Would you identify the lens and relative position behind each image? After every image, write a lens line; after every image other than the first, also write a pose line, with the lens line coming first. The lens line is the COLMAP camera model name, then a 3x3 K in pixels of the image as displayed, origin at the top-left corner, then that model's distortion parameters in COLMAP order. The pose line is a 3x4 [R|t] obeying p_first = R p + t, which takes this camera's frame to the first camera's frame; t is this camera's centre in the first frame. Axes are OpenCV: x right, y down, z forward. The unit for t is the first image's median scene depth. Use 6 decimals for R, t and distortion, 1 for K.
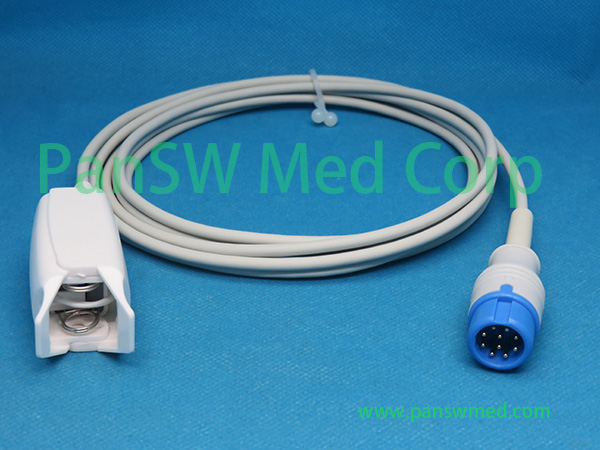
lens RADIAL K [[952.5, 0, 300.0], [0, 952.5, 225.0], [0, 0, 1]] dist [-0.018842, -1.081648]
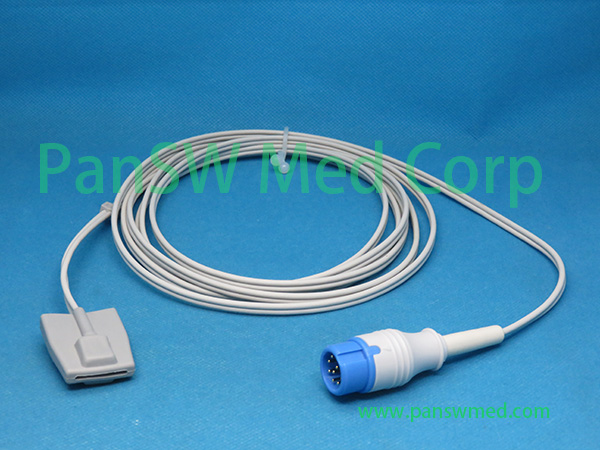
lens RADIAL K [[1086.6, 0, 300.0], [0, 1086.6, 225.0], [0, 0, 1]] dist [-0.219661, -0.305123]
pose [[0.998594, 0.009279, -0.052201, 0.206494], [-0.011885, 0.998687, -0.049833, 0.035625], [0.051670, 0.050383, 0.997392, -0.487896]]
